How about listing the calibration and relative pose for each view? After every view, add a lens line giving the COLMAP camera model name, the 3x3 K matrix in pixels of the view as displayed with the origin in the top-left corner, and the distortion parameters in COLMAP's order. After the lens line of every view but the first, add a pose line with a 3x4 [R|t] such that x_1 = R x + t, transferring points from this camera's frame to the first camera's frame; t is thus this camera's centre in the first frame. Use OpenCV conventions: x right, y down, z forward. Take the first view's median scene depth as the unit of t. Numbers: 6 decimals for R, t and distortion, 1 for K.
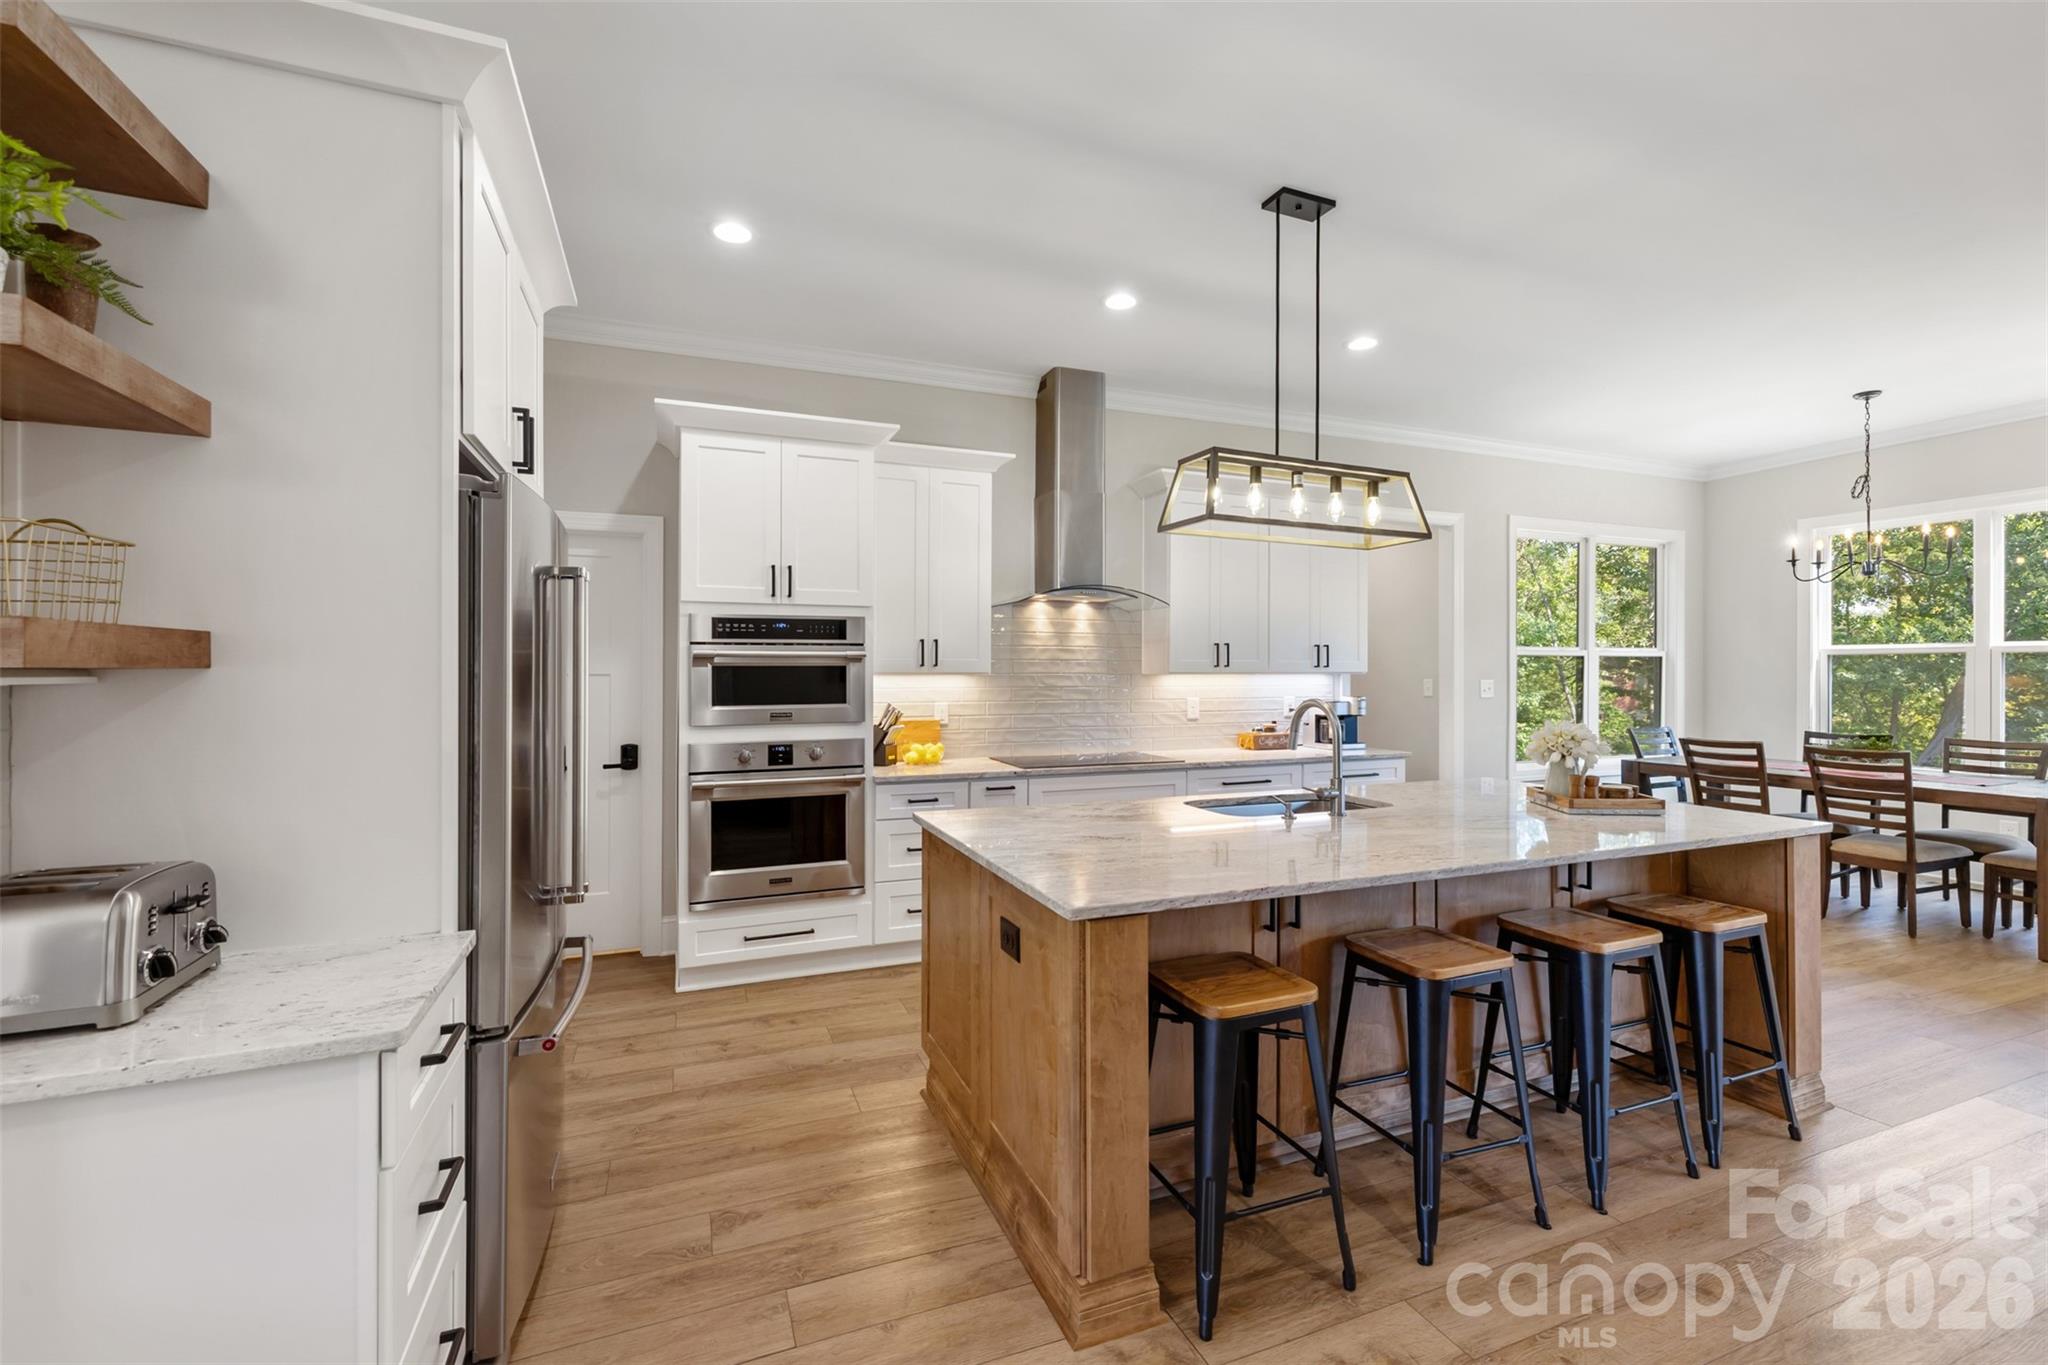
lens RADIAL K [[856.3, 0, 1039.1], [0, 856.3, 668.3], [0, 0, 1]] dist [0.001553, 0.000304]
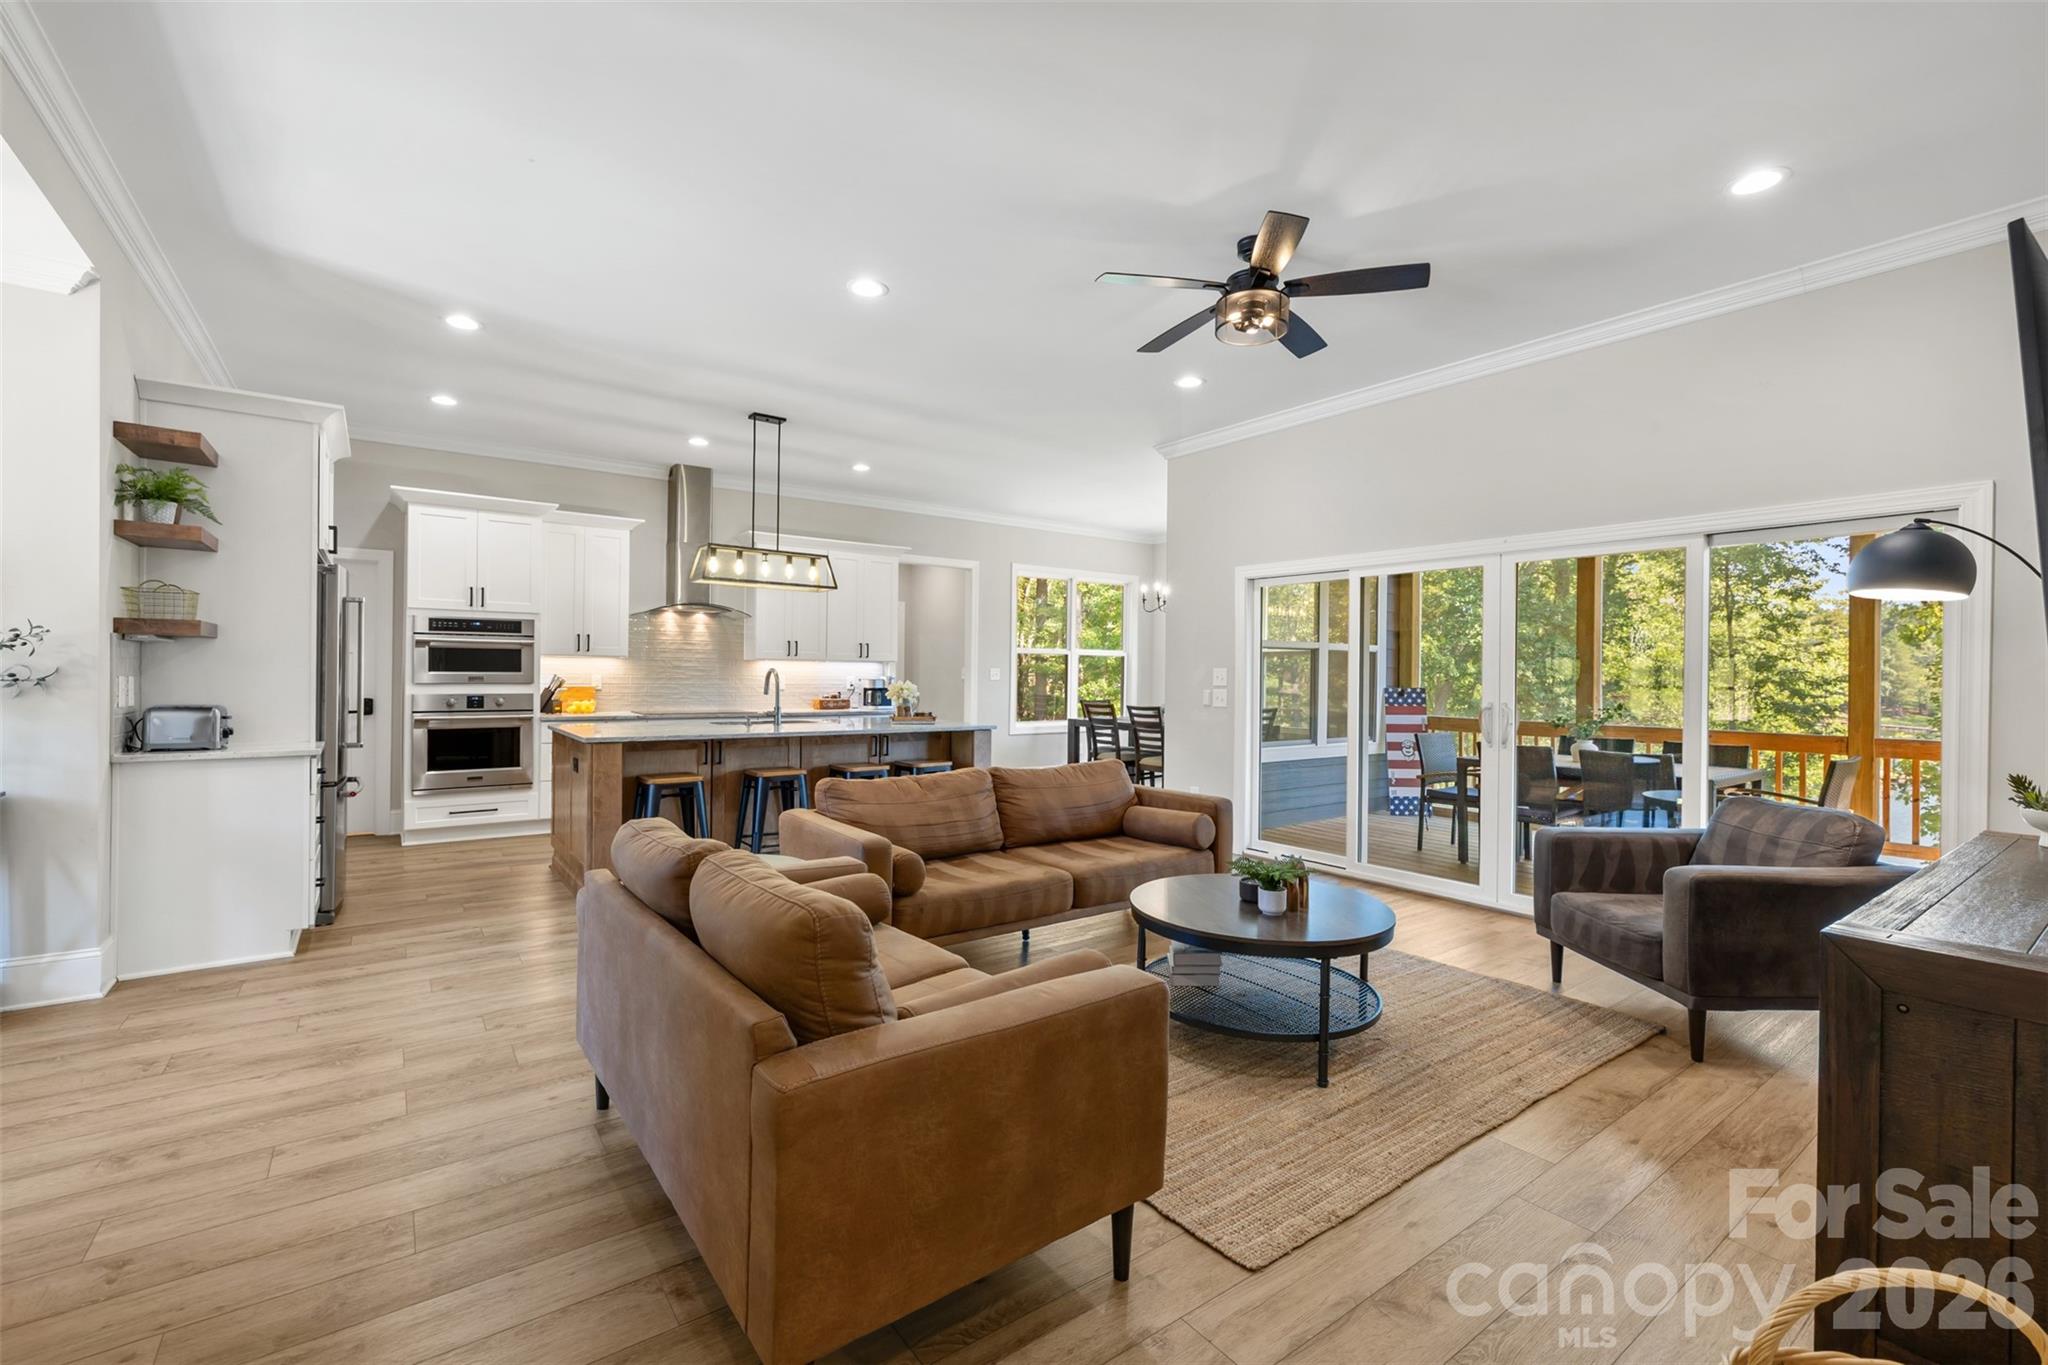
lens RADIAL K [[856.3, 0, 1018.4], [0, 856.3, 675.9], [0, 0, 1]] dist [0.001553, 0.000304]
pose [[0.971599, 0.010544, 0.236399, 0.311785], [-0.012388, 0.999903, 0.006317, 0.025948], [-0.236310, -0.009066, 0.971635, -0.818591]]
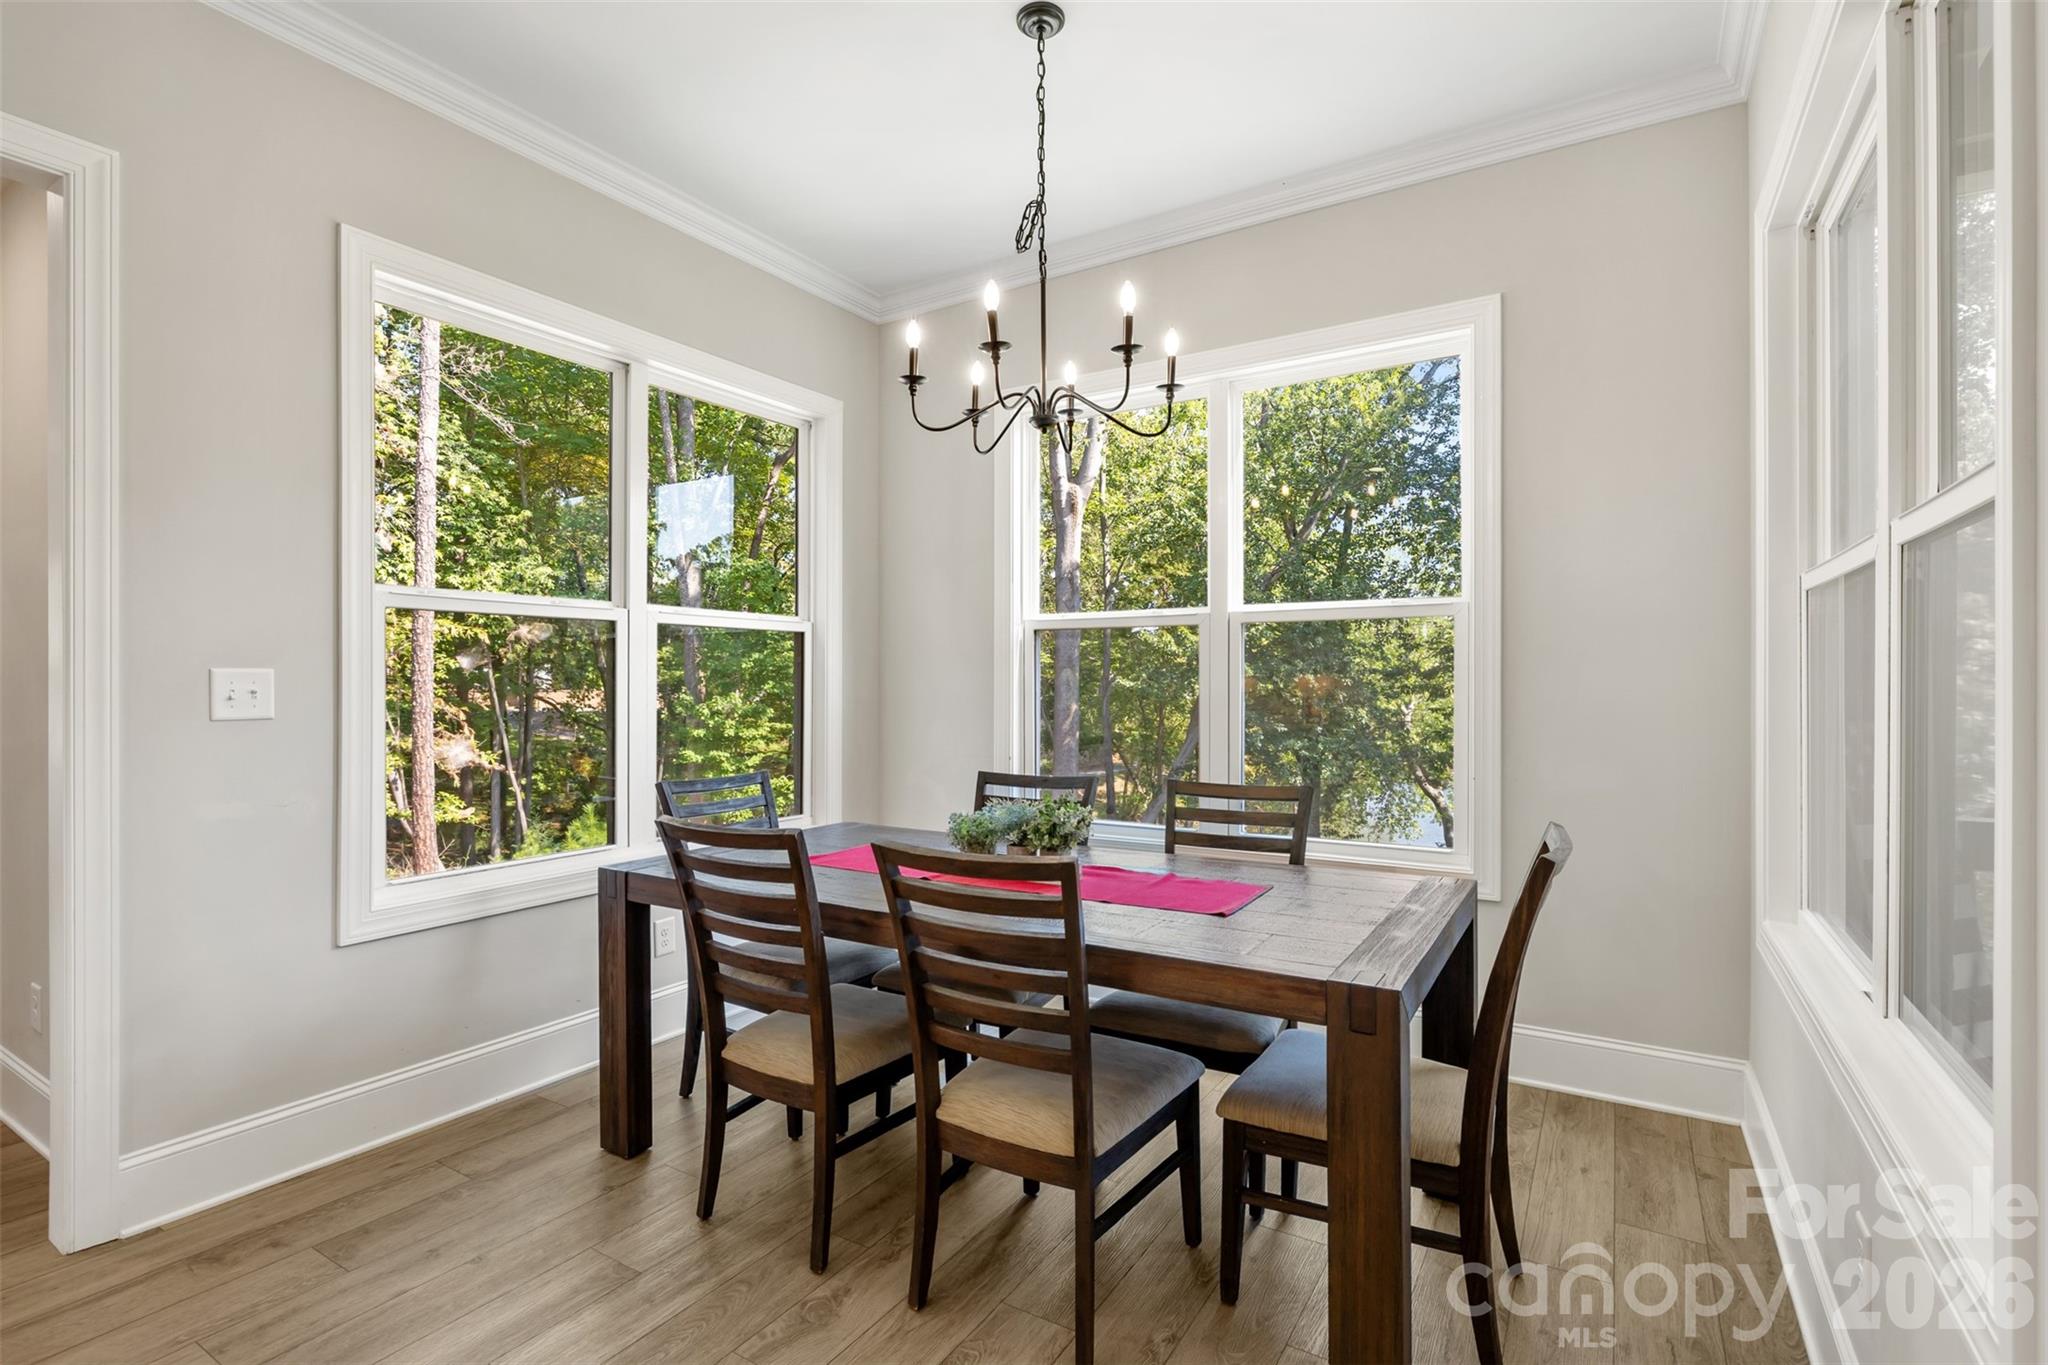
lens RADIAL K [[945.7, 0, 1031.5], [0, 945.7, 694.5], [0, 0, 1]] dist [-0.011092, 0.002183]
pose [[0.801675, -0.010551, 0.597667, 0.871327], [0.002654, 0.999897, 0.014093, 0.030806], [-0.597754, -0.009712, 0.801621, 0.795812]]
